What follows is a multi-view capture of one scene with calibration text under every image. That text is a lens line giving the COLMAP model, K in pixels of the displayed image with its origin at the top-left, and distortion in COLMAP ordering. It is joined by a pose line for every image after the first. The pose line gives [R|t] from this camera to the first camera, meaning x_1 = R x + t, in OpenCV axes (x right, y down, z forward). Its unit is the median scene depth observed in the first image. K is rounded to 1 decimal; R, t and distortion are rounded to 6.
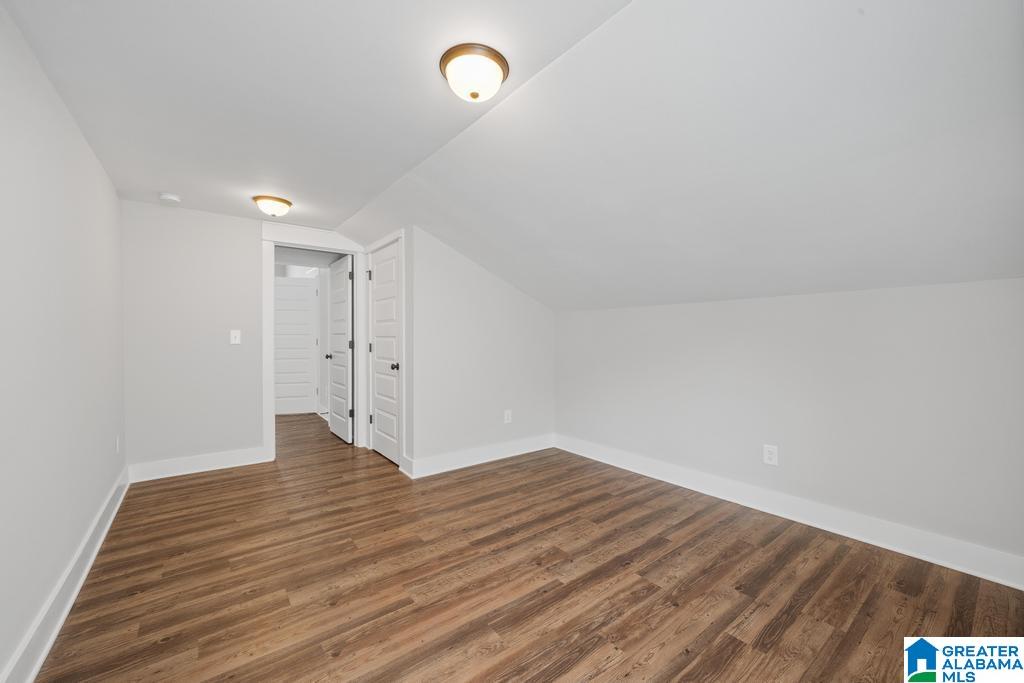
lens RADIAL K [[410.7, 0, 514.2], [0, 410.7, 338.6], [0, 0, 1]] dist [0.000526, 0.000117]
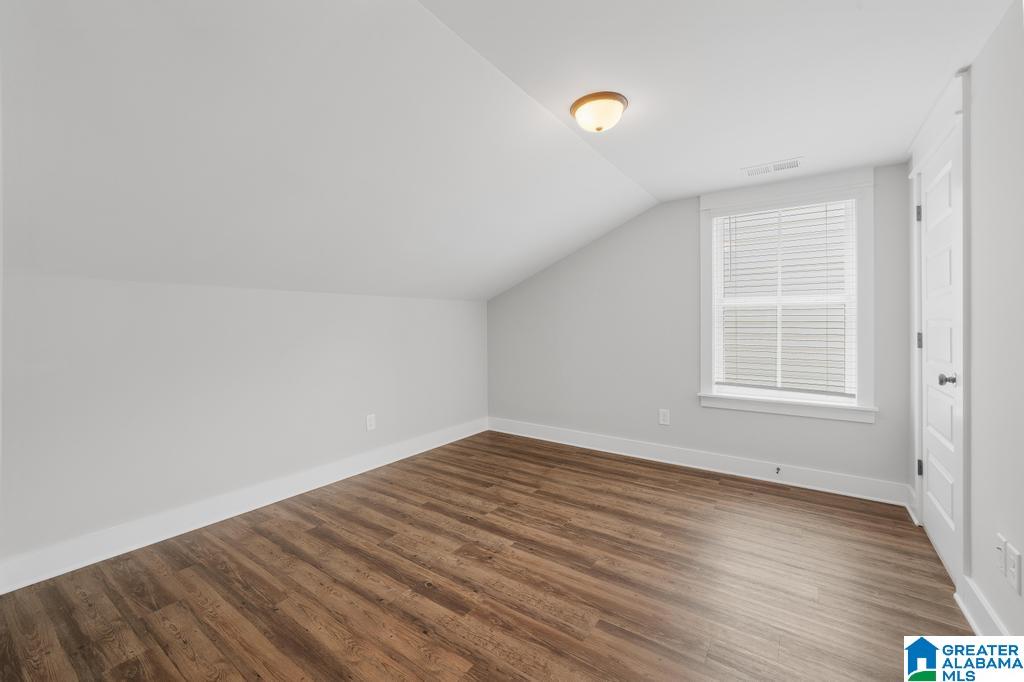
lens RADIAL K [[410.7, 0, 514.2], [0, 410.7, 331.5], [0, 0, 1]] dist [0.000526, 0.000117]
pose [[-0.292001, -0.011384, 0.956350, -0.851776], [0.008190, 0.999863, 0.014403, -0.009929], [-0.956383, 0.012038, -0.291867, 1.164928]]
